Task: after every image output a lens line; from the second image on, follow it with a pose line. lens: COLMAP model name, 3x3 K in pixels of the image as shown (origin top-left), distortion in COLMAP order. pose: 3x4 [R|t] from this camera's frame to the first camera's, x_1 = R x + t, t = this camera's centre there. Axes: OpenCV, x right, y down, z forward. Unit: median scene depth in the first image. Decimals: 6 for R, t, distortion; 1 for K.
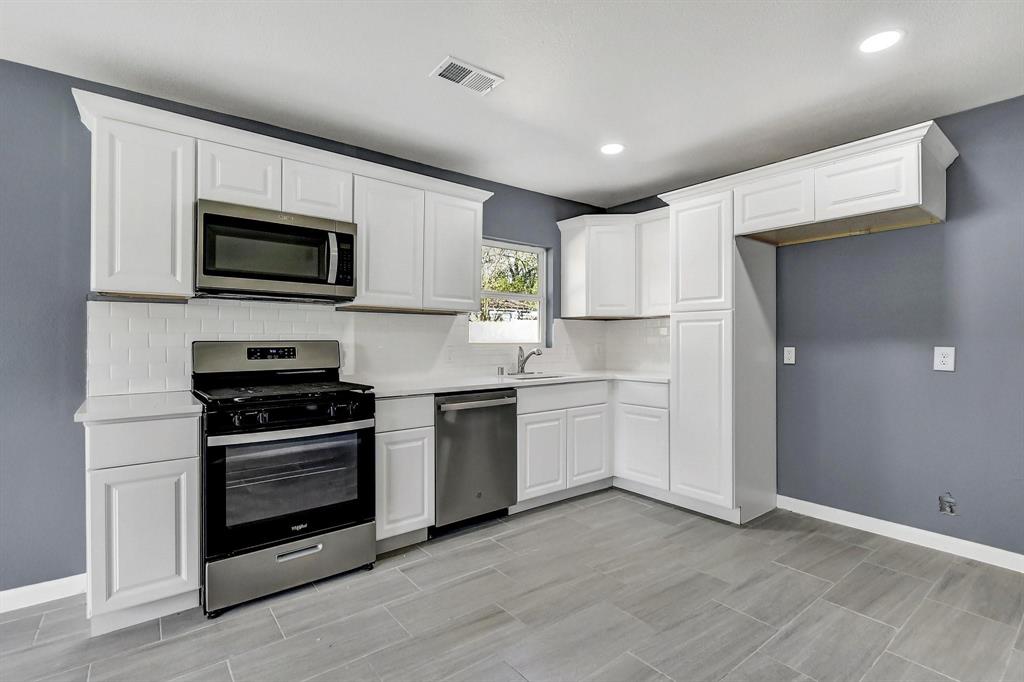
lens RADIAL K [[471.8, 0, 496.4], [0, 471.8, 339.4], [0, 0, 1]] dist [0.001764, 0.000030]
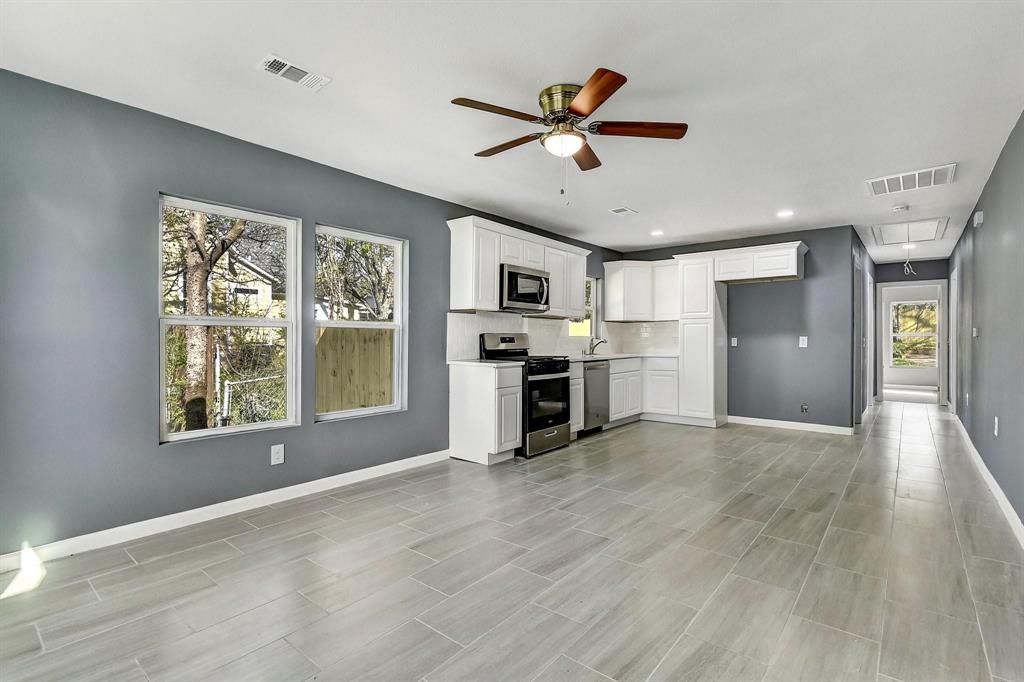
lens RADIAL K [[483.5, 0, 501.7], [0, 483.5, 342.5], [0, 0, 1]] dist [-0.008348, -0.000767]
pose [[0.974460, -0.003757, 0.224529, -0.810519], [0.001980, 0.999965, 0.008139, 0.019898], [-0.224551, -0.007487, 0.974433, -0.763004]]
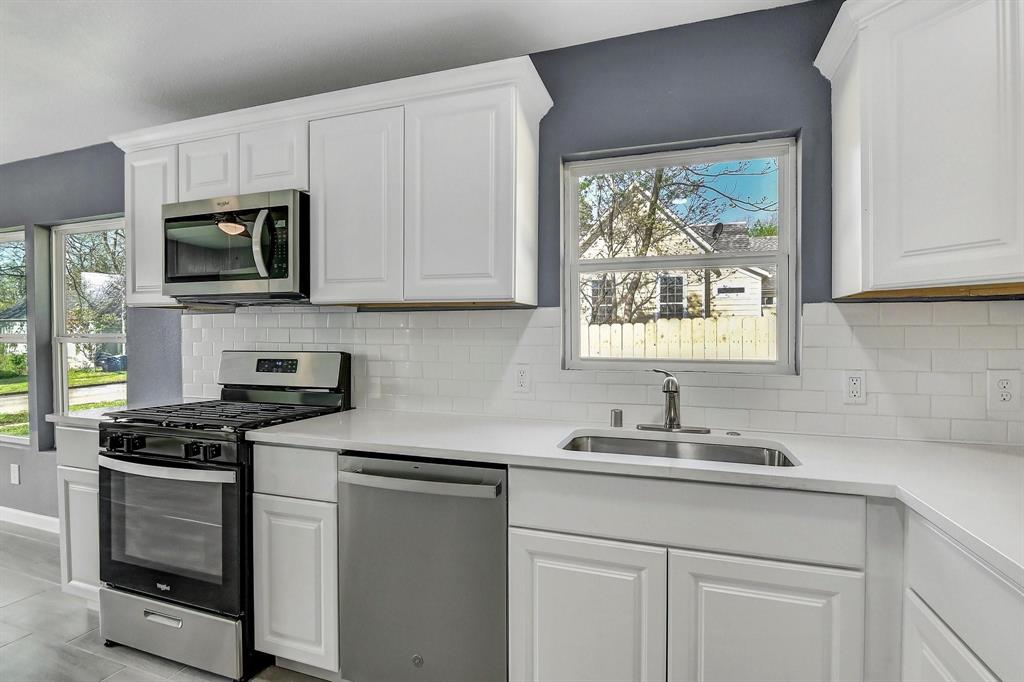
lens RADIAL K [[483.5, 0, 501.7], [0, 483.5, 342.5], [0, 0, 1]] dist [-0.008348, -0.000767]
pose [[0.563862, 0.005369, -0.825852, 0.427299], [-0.003787, 0.999985, 0.003915, -0.016032], [0.825861, 0.000920, 0.563874, 0.755302]]
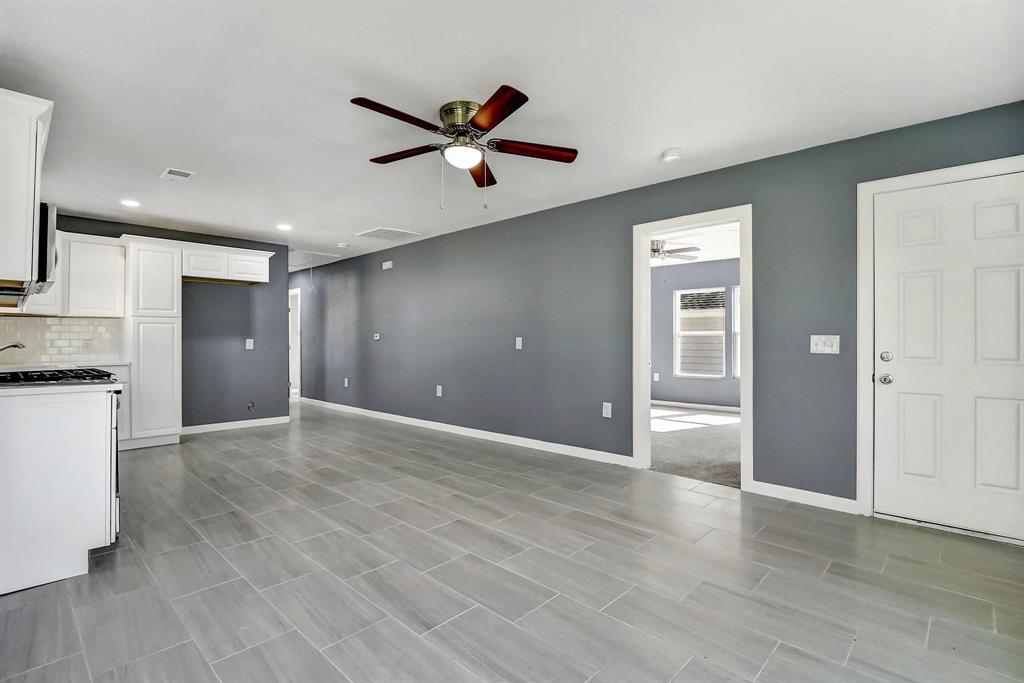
lens RADIAL K [[483.5, 0, 501.7], [0, 483.5, 343.0], [0, 0, 1]] dist [-0.008348, -0.000767]
pose [[-0.153272, -0.007225, 0.988158, -1.407814], [0.001797, 0.999970, 0.007590, 0.016709], [-0.988182, 0.002939, -0.153254, 0.109105]]
